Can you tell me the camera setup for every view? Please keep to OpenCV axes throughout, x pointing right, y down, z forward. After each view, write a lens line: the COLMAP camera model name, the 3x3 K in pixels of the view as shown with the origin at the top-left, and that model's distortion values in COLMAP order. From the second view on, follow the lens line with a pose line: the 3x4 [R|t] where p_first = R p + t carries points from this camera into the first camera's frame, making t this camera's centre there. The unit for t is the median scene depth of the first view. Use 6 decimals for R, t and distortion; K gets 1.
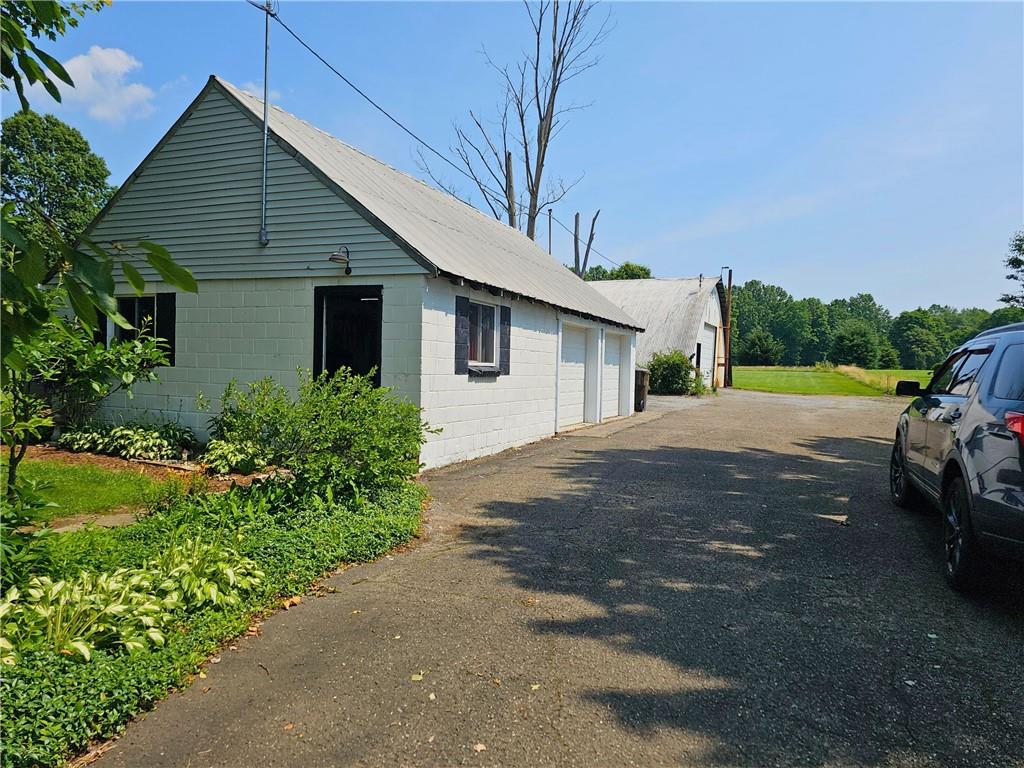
lens RADIAL K [[677.0, 0, 512.0], [0, 677.0, 384.0], [0, 0, 1]] dist [0.059381, -0.048111]
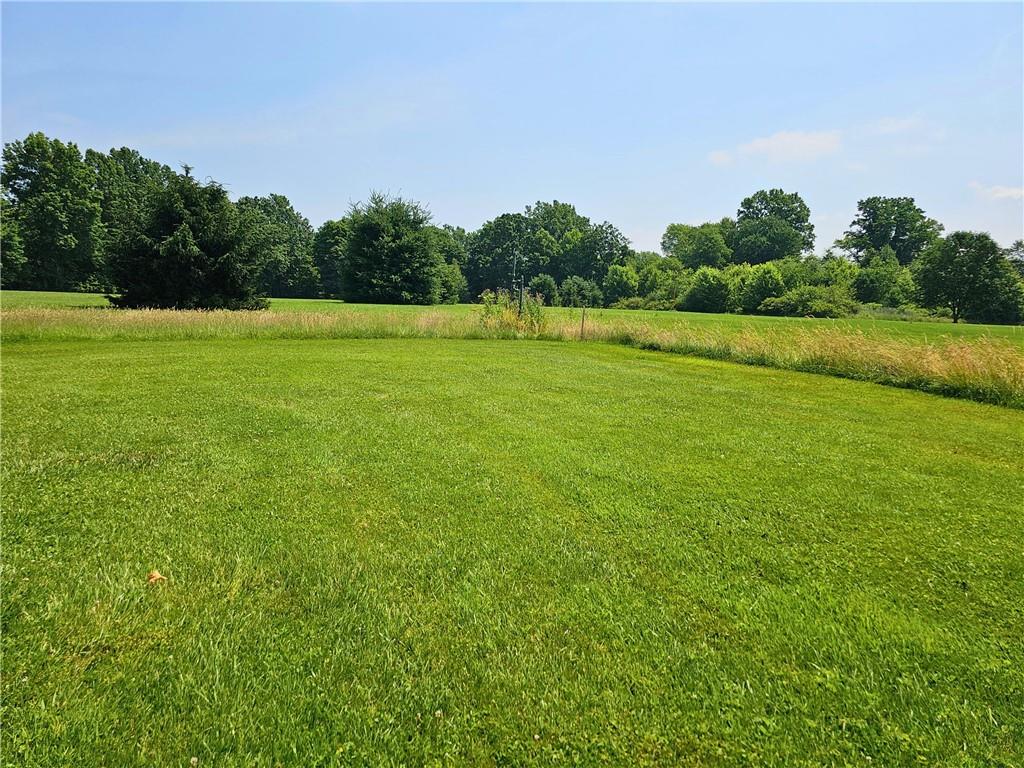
lens RADIAL K [[677.0, 0, 512.0], [0, 677.0, 384.0], [0, 0, 1]] dist [0.059381, -0.048111]
pose [[0.663993, -0.086563, 0.742711, 0.097925], [-0.003297, 0.992928, 0.118673, -0.010098], [-0.747731, -0.081247, 0.659012, 0.288266]]
